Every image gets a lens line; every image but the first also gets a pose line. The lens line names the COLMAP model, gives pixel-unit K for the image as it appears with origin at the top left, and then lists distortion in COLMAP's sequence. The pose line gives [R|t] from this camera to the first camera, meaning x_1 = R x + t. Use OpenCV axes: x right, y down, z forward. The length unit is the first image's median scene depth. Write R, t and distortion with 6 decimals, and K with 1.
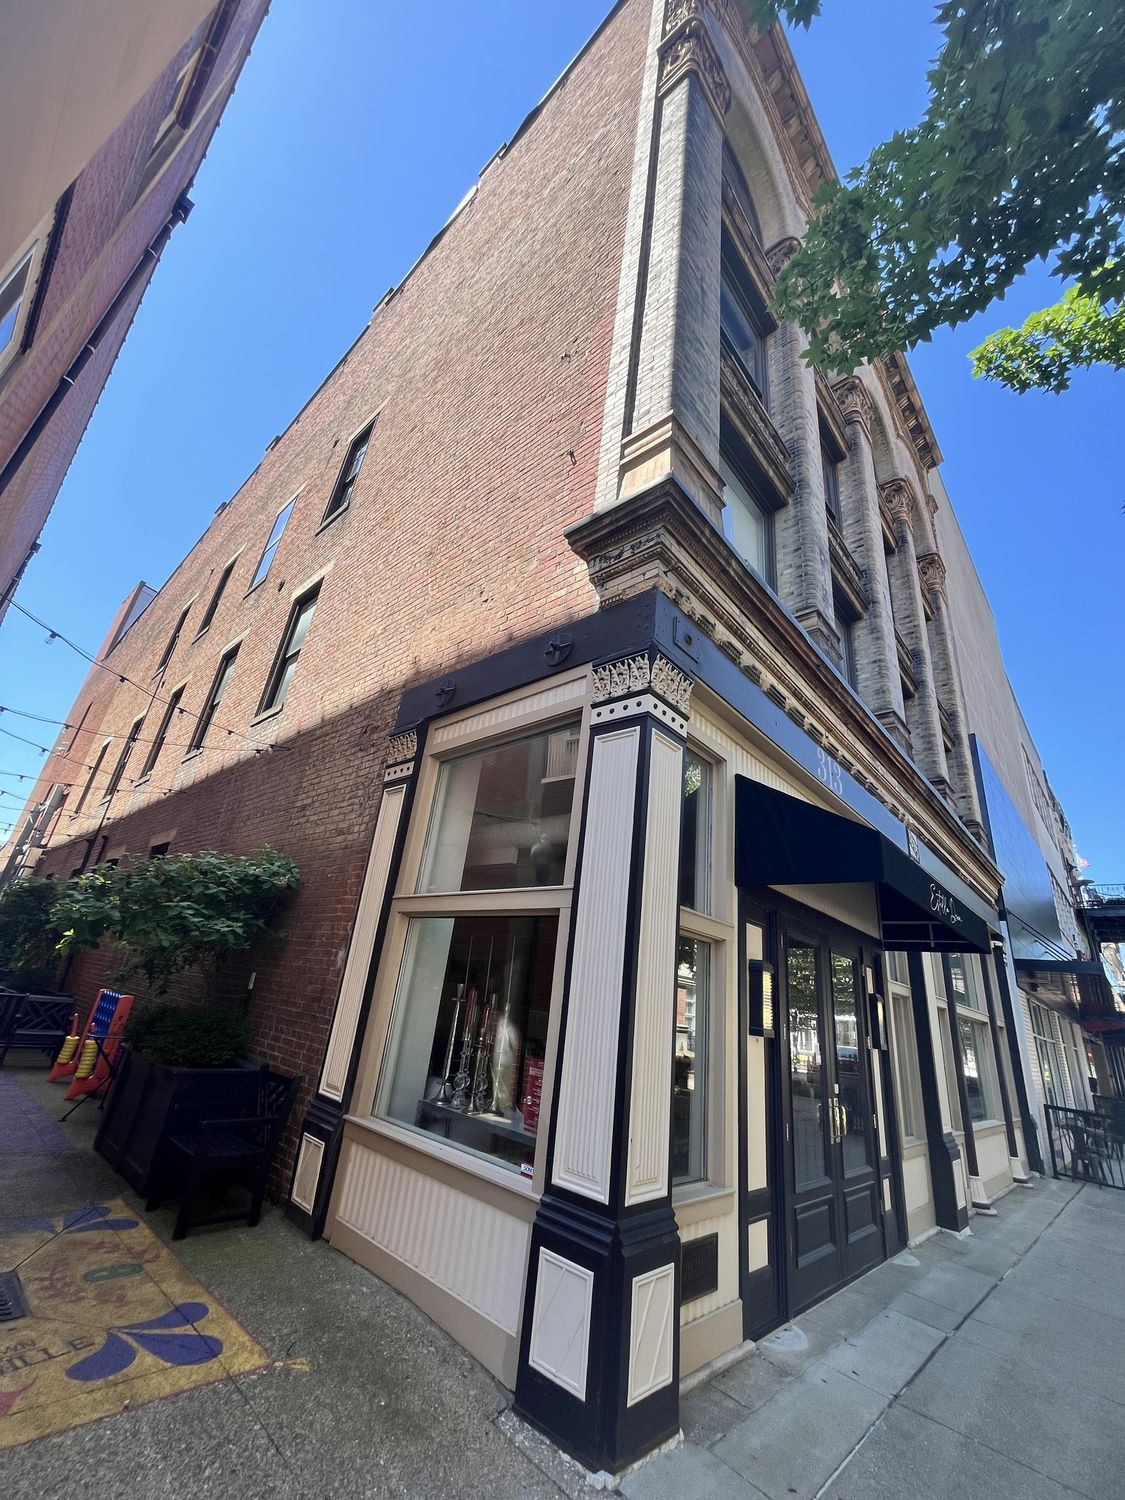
lens RADIAL K [[603.2, 0, 560.5], [0, 603.2, 744.2], [0, 0, 1]] dist [-0.002544, 0.001777]
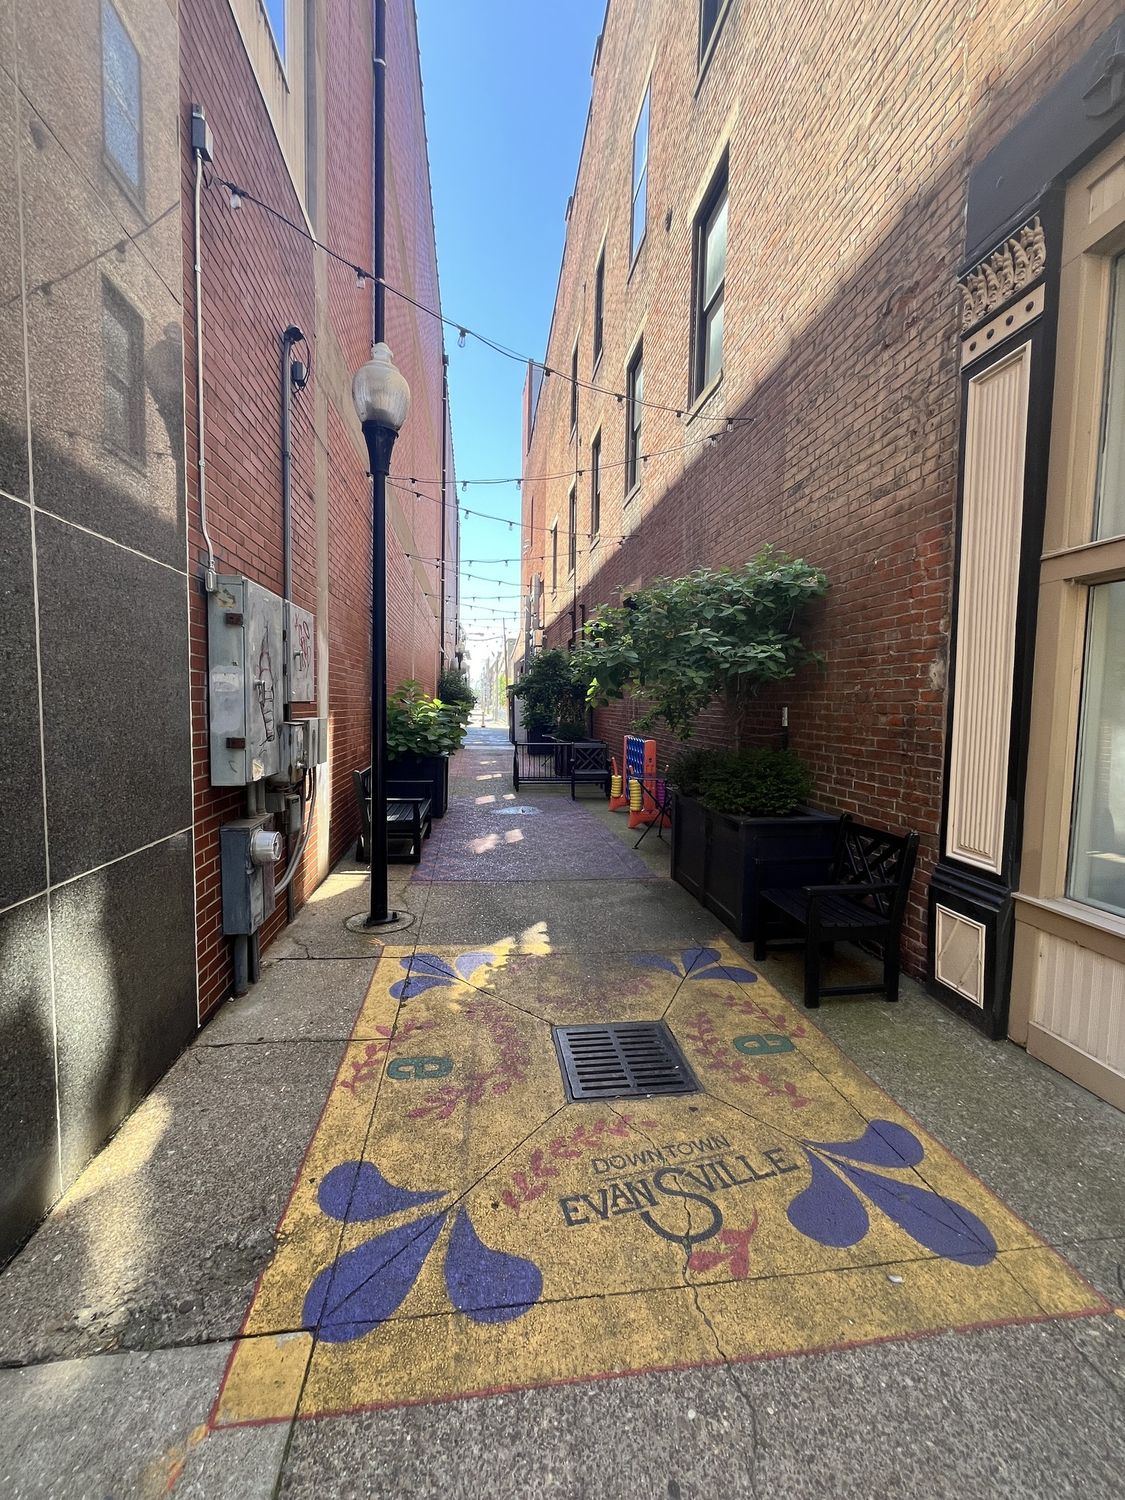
lens RADIAL K [[603.2, 0, 562.7], [0, 603.2, 743.0], [0, 0, 1]] dist [-0.002544, 0.001777]
pose [[0.766210, -0.052660, -0.640429, -0.260401], [0.313260, 0.900799, 0.300715, 0.099842], [0.561063, -0.431031, 0.706697, 0.282311]]
